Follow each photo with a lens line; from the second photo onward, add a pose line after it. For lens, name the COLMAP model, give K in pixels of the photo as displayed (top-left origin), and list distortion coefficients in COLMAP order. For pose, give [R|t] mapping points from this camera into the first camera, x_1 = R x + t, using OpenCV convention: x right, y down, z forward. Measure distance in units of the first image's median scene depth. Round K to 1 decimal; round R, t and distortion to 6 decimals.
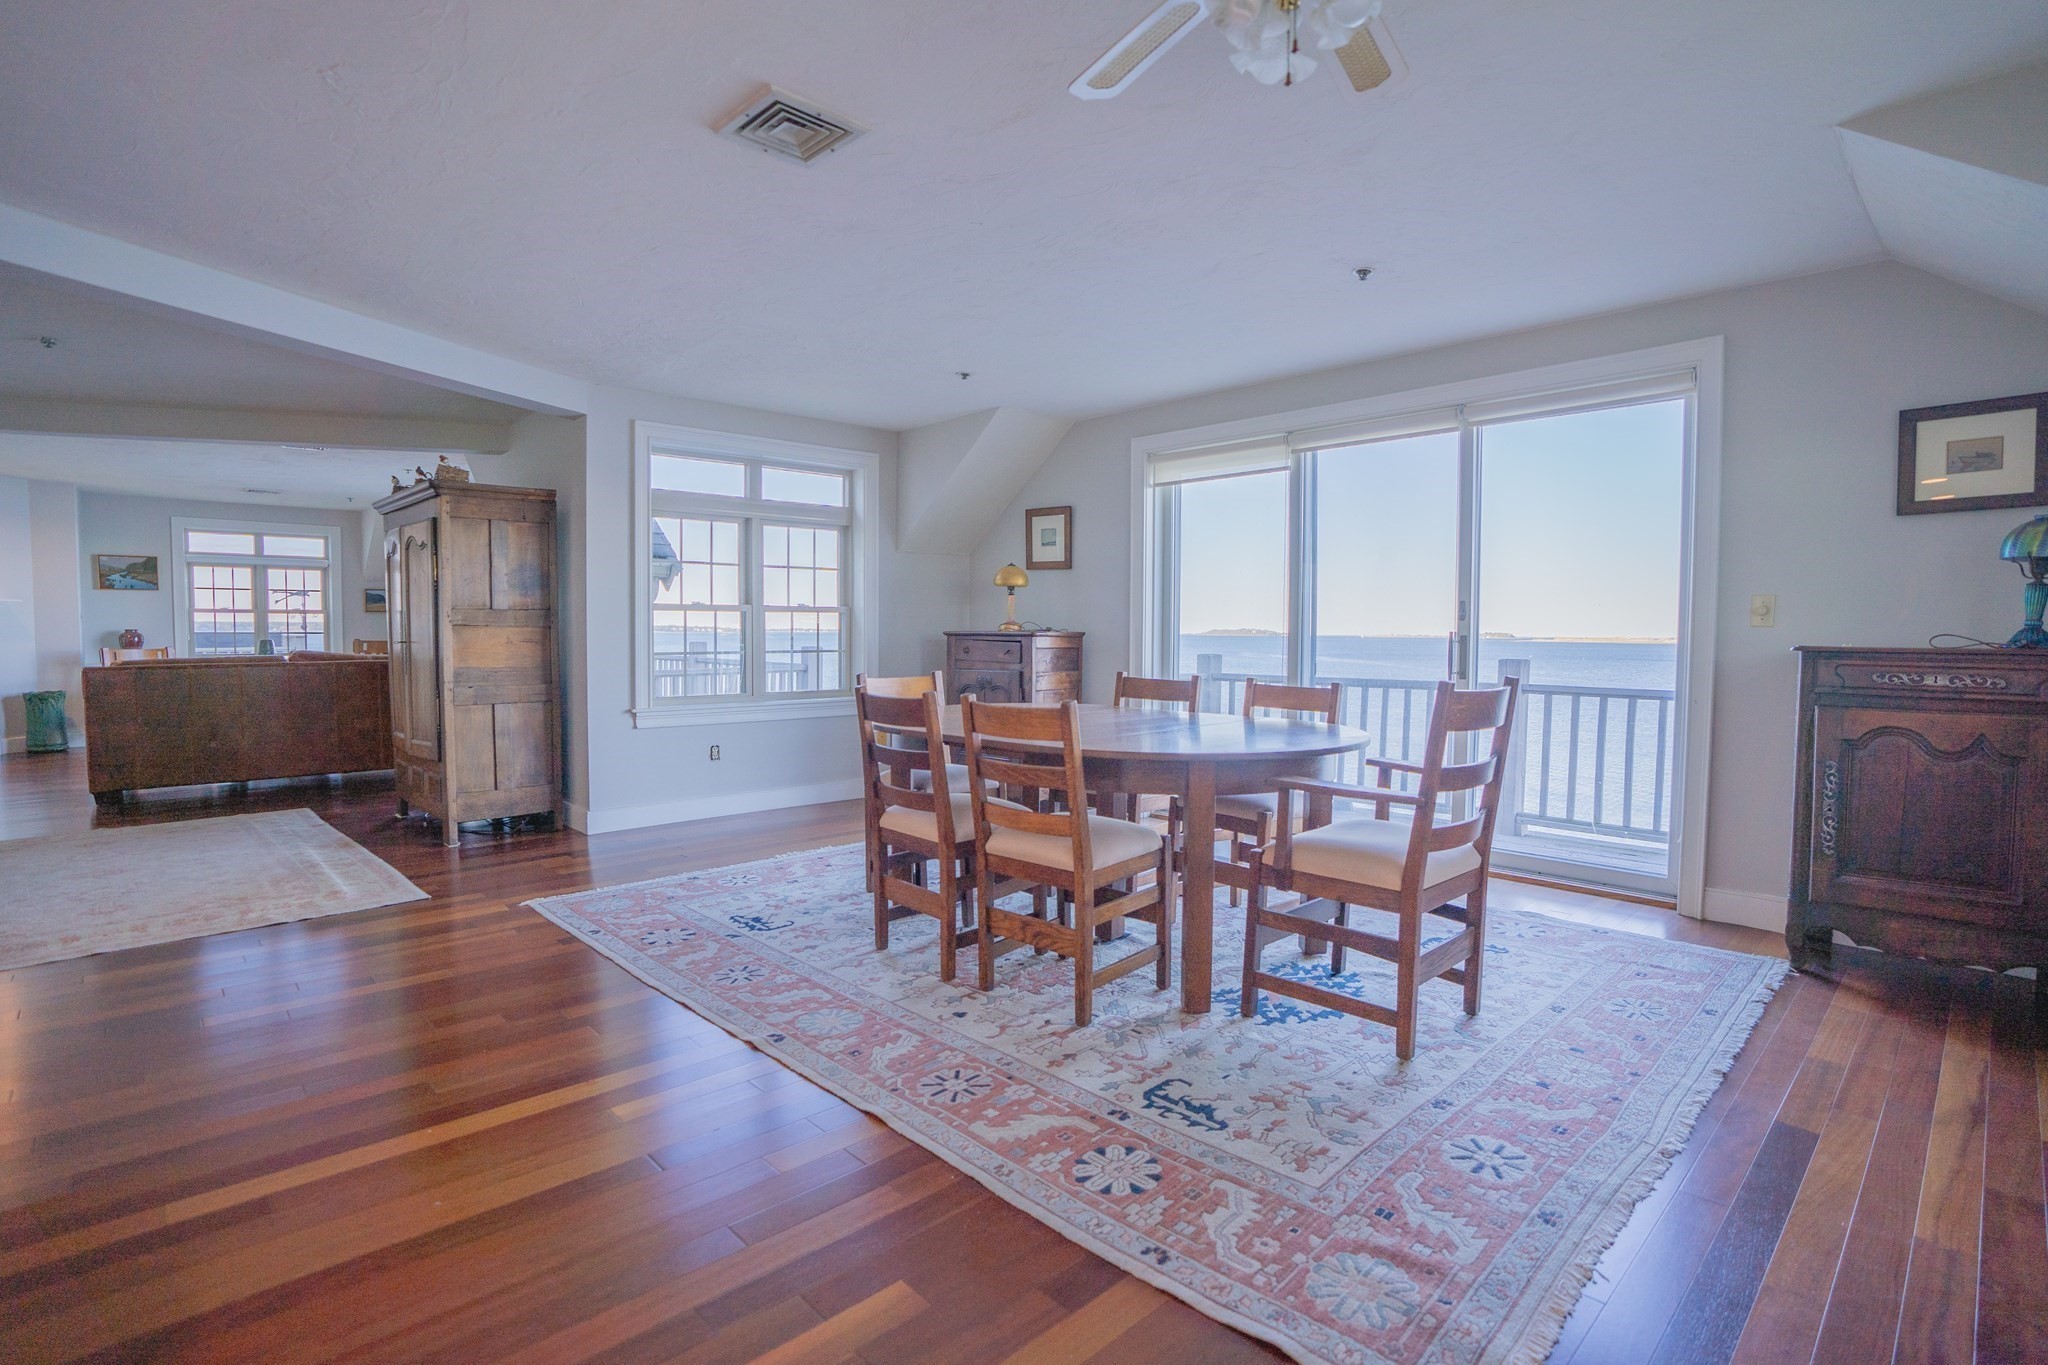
lens RADIAL K [[980.9, 0, 1024.0], [0, 980.9, 682.5], [0, 0, 1]] dist [-0.077174, 0.034708]
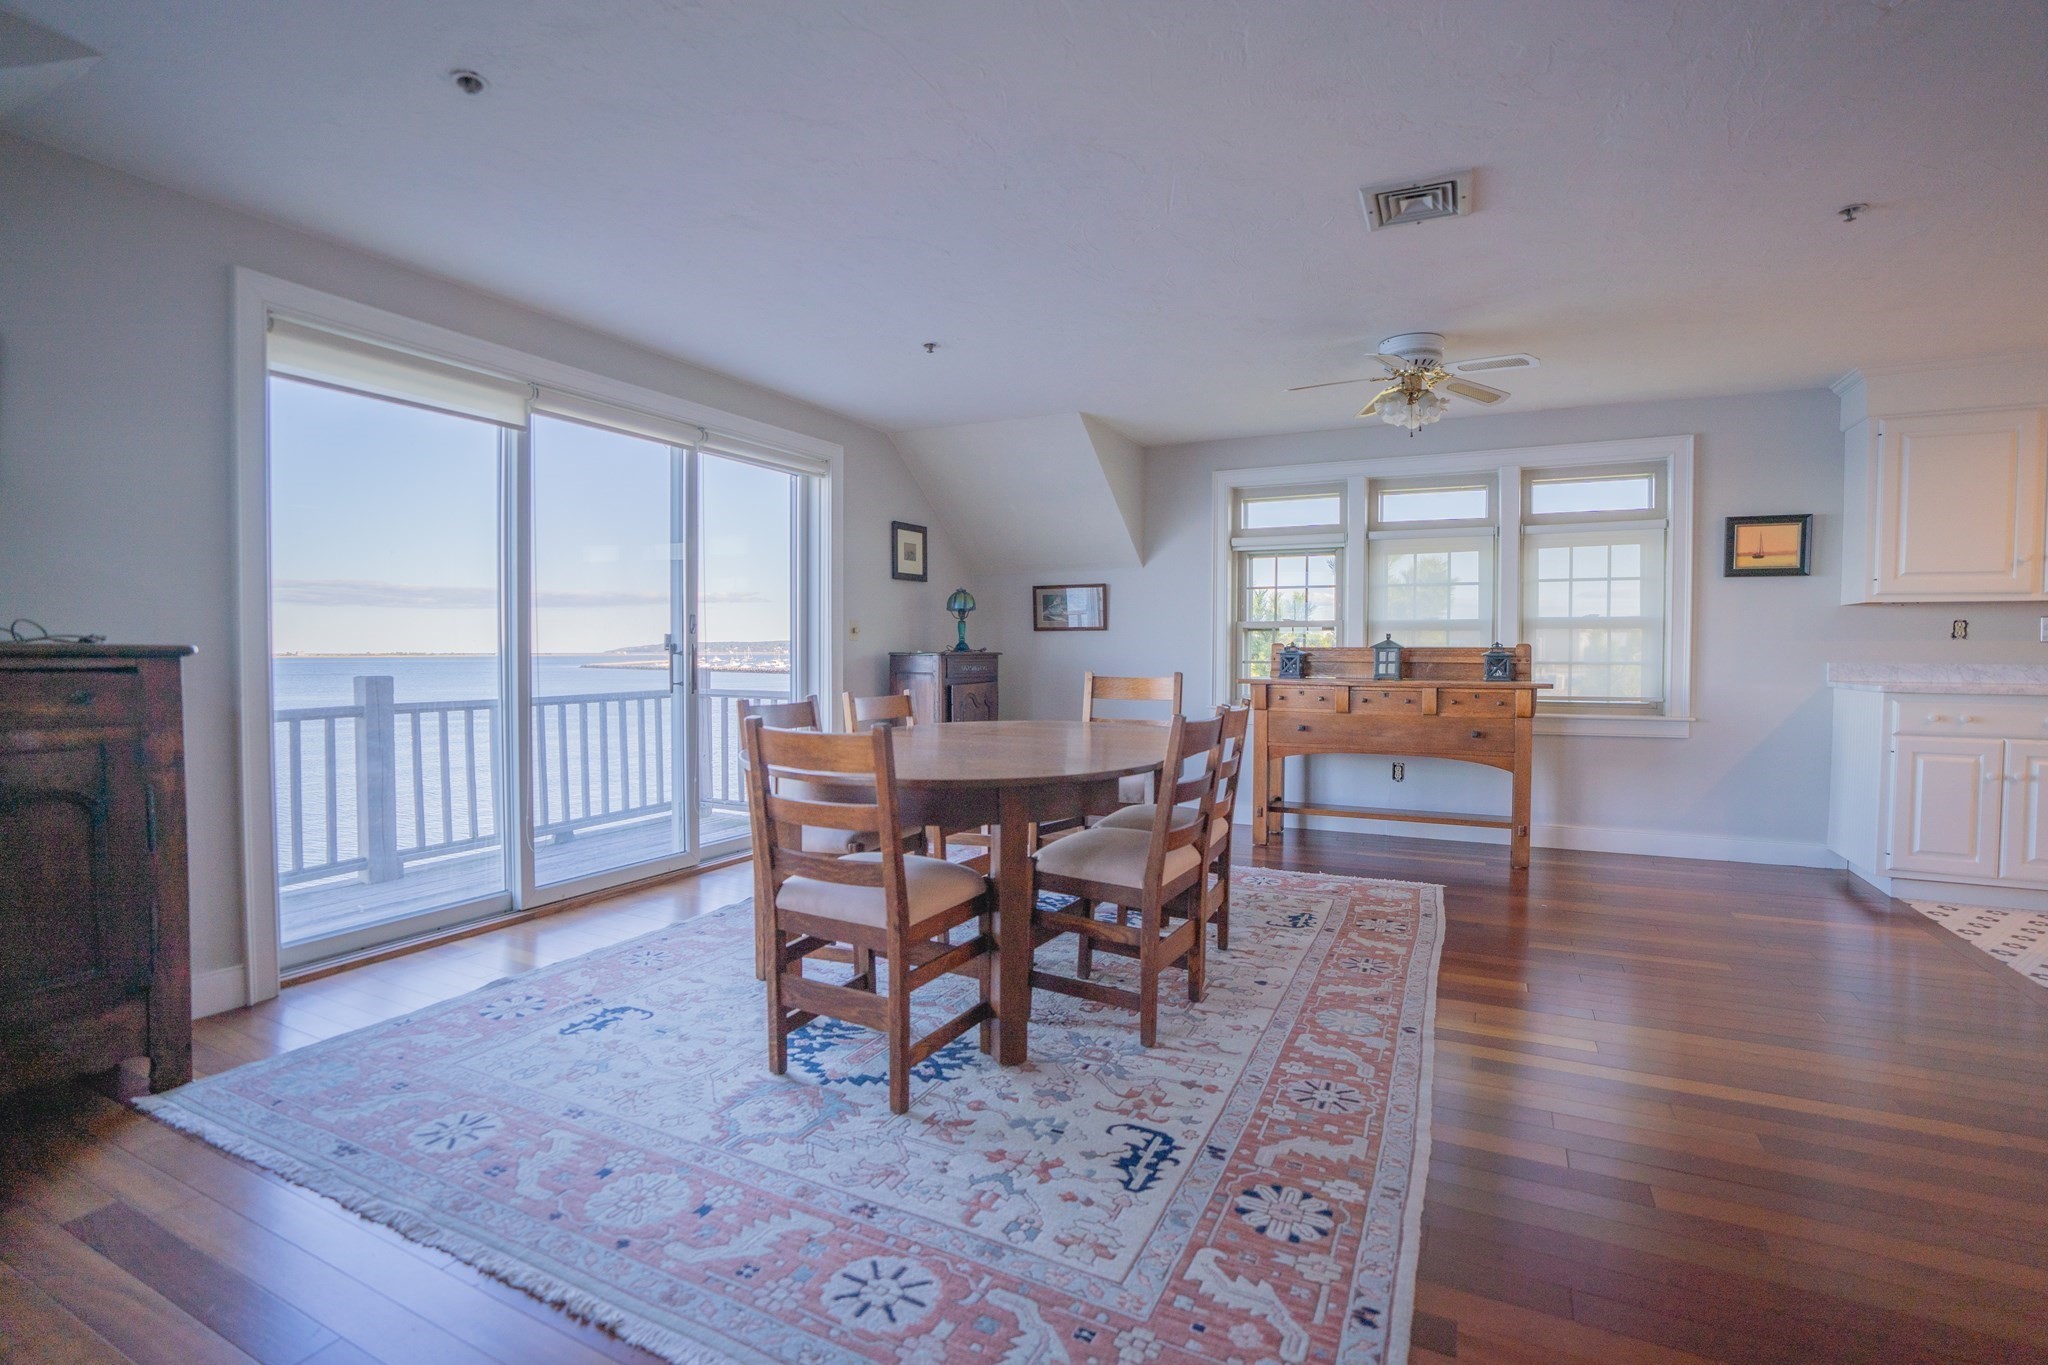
lens RADIAL K [[946.8, 0, 1024.0], [0, 946.8, 682.5], [0, 0, 1]] dist [-0.074191, 0.030575]
pose [[-0.344062, -0.038003, 0.938178, -0.701892], [0.046024, 0.997297, 0.057276, -0.059892], [-0.937818, 0.062885, -0.341383, 1.150147]]
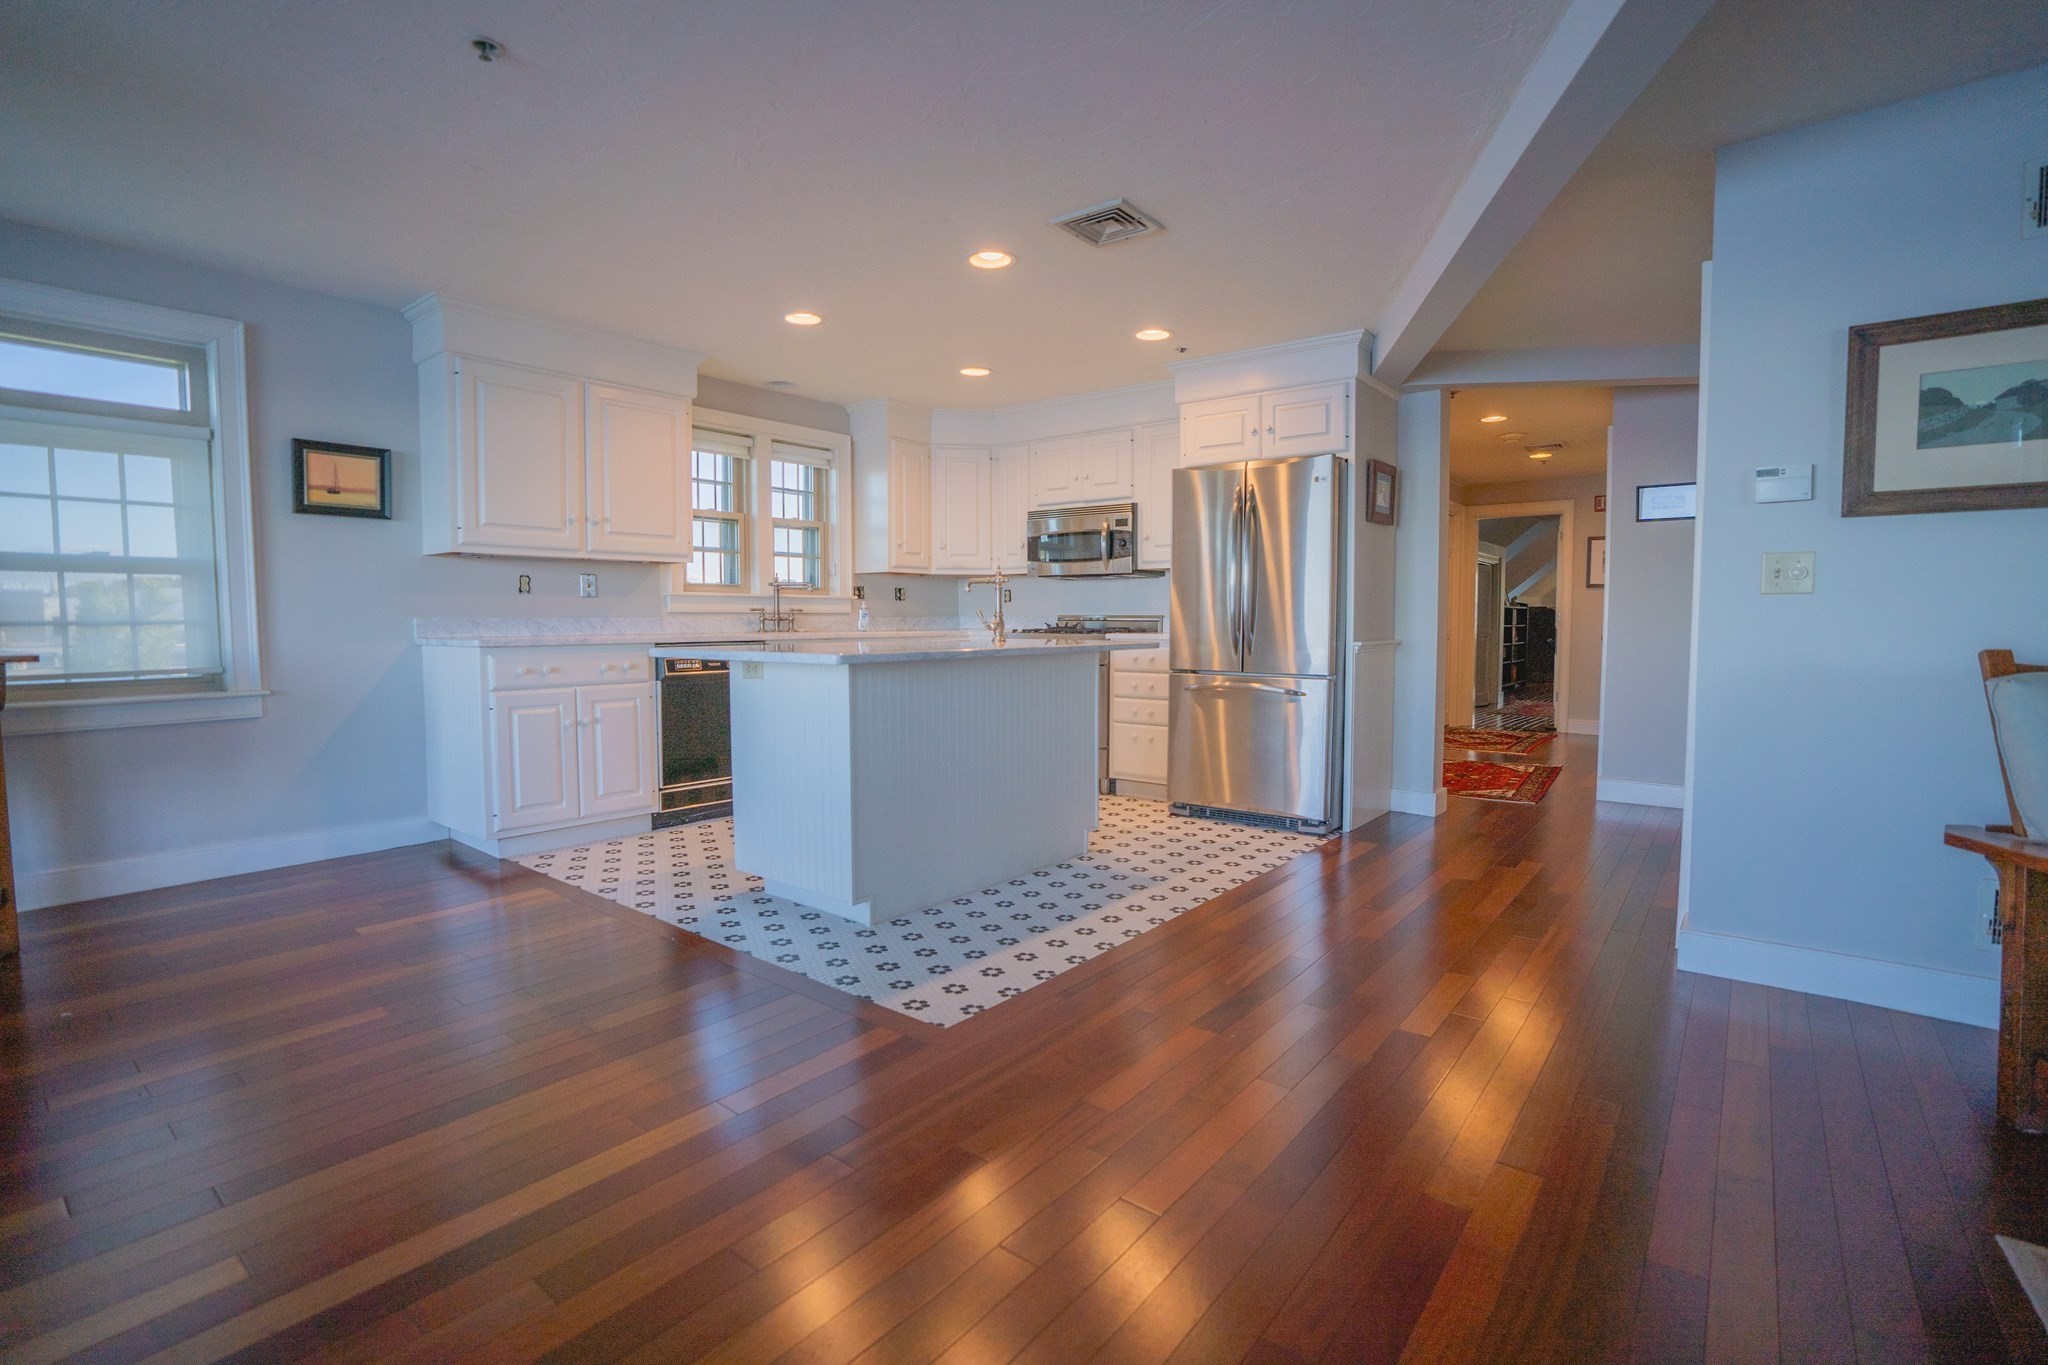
lens RADIAL K [[946.8, 0, 1024.0], [0, 946.8, 682.5], [0, 0, 1]] dist [-0.074191, 0.030575]
pose [[-0.989181, 0.006810, -0.146540, -0.504583], [-0.011130, 0.992559, 0.121258, -0.034455], [0.146275, 0.121577, -0.981745, 0.947787]]
